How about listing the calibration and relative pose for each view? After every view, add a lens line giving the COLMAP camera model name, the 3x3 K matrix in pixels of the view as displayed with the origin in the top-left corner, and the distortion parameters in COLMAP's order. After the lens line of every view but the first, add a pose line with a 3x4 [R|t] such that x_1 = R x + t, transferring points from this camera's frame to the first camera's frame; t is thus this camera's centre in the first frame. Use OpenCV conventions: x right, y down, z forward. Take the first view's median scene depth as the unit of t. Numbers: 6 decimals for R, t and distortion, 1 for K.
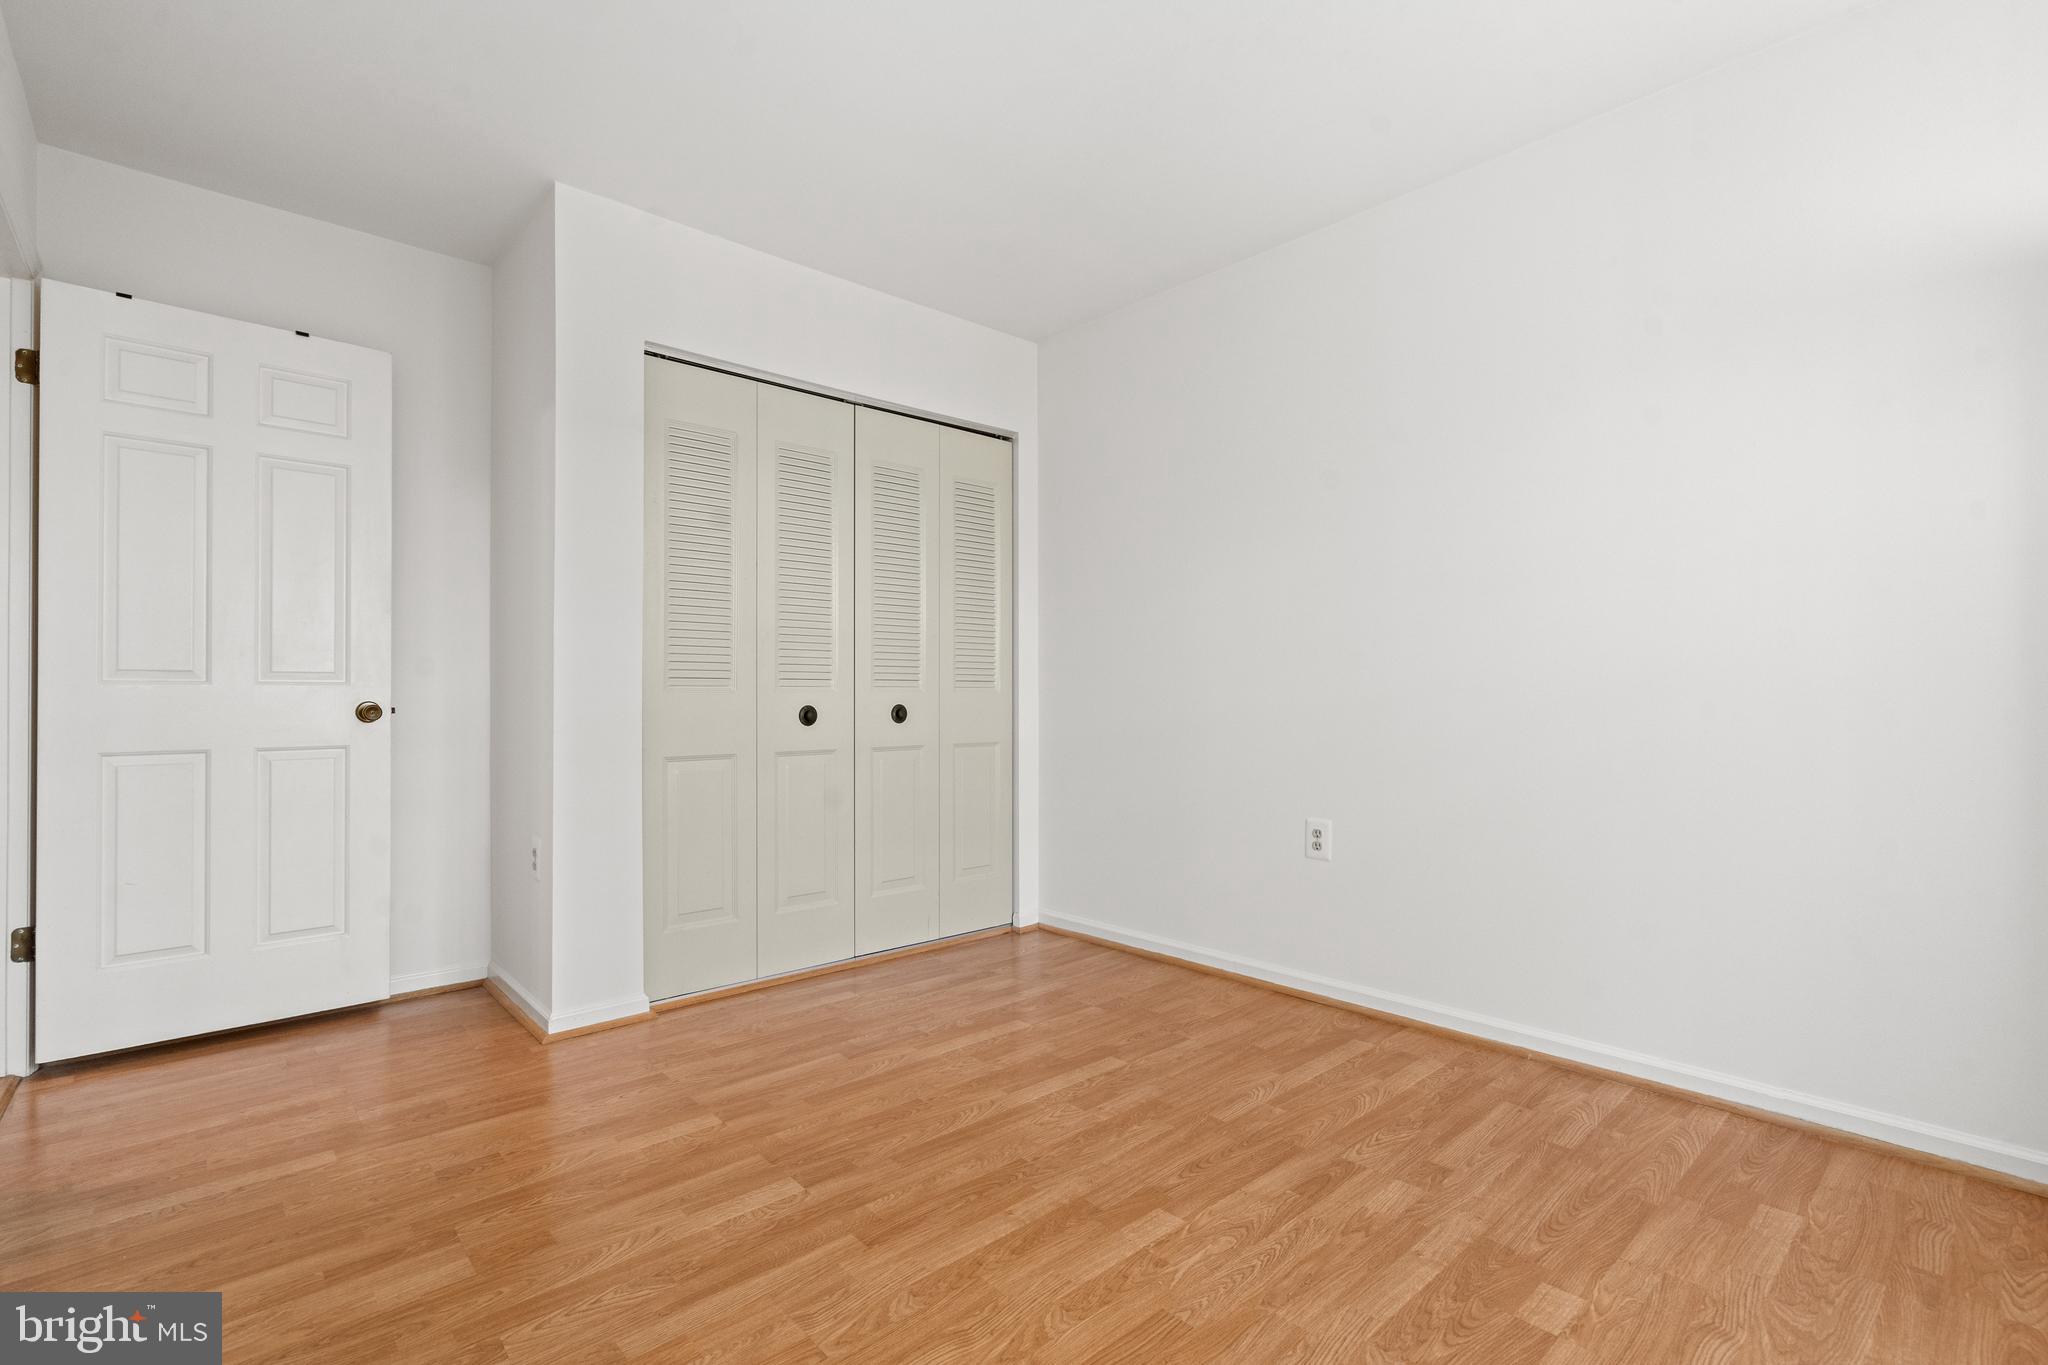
lens RADIAL K [[935.7, 0, 1029.3], [0, 935.7, 685.1], [0, 0, 1]] dist [-0.001832, 0.000571]
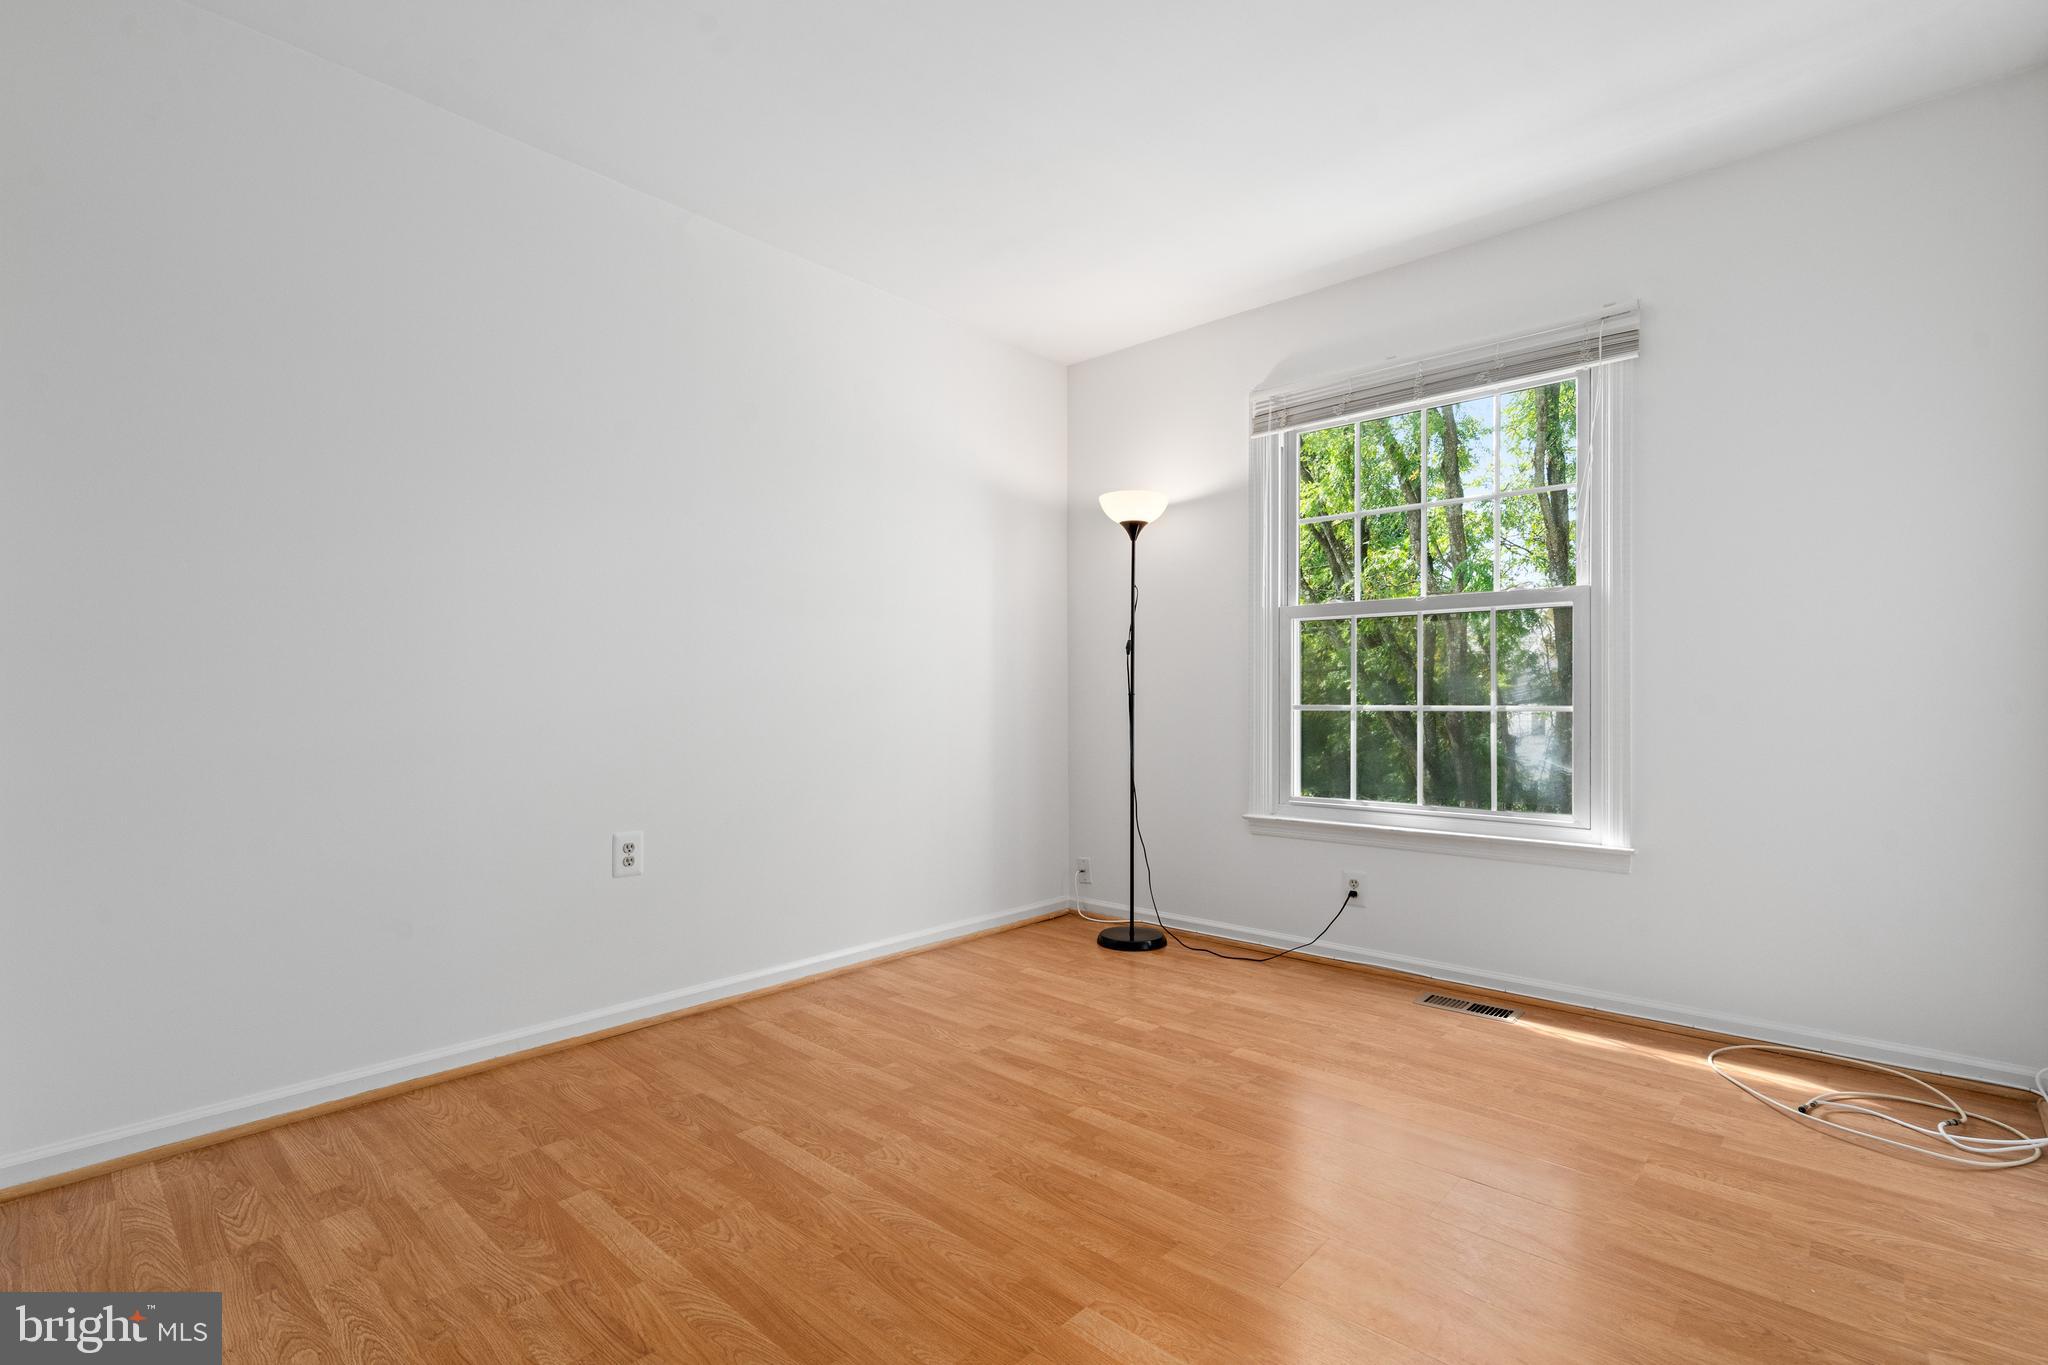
lens RADIAL K [[935.7, 0, 1029.3], [0, 935.7, 685.1], [0, 0, 1]] dist [-0.001832, 0.000571]
pose [[-0.098827, 0.017983, 0.994942, -0.829348], [-0.007065, 0.999799, -0.018773, 0.018152], [-0.995080, -0.008884, -0.098680, 0.903765]]
